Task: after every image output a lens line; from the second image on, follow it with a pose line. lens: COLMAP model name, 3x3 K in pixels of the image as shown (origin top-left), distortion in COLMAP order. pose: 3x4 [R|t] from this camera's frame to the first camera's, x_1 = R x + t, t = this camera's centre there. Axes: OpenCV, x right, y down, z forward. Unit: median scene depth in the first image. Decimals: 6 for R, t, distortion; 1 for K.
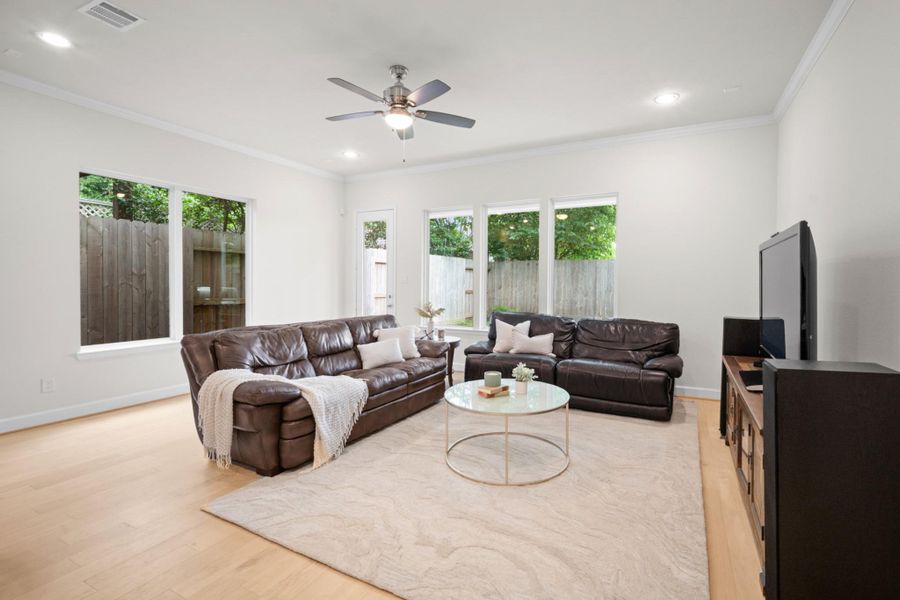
lens RADIAL K [[436.9, 0, 457.6], [0, 436.9, 295.7], [0, 0, 1]] dist [-0.003683, -0.000100]
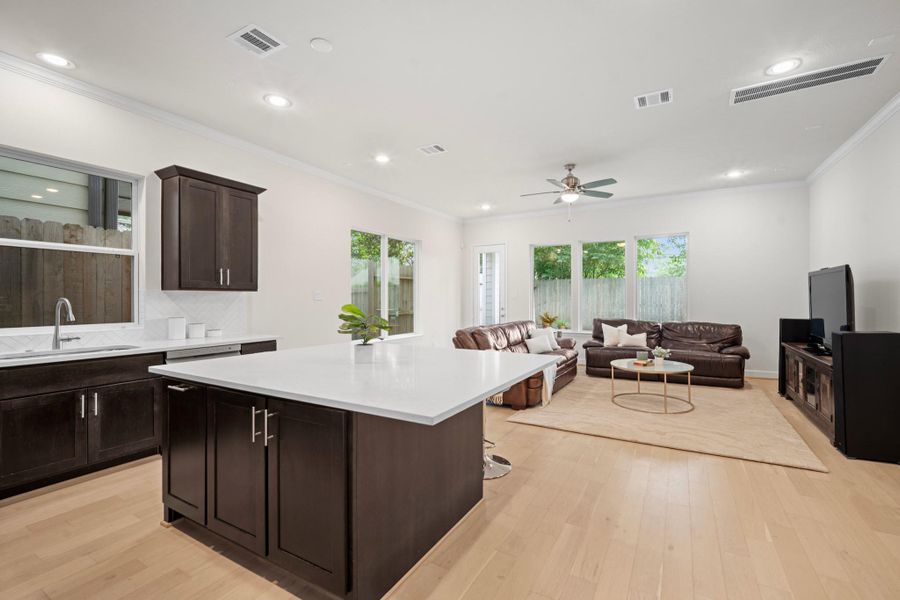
lens RADIAL K [[406.1, 0, 446.2], [0, 406.1, 301.6], [0, 0, 1]] dist [-0.012921, -0.000985]
pose [[0.998225, -0.010488, -0.058631, -0.429898], [0.009077, 0.999664, -0.024285, 0.013552], [0.058866, 0.023709, 0.997984, -0.431956]]
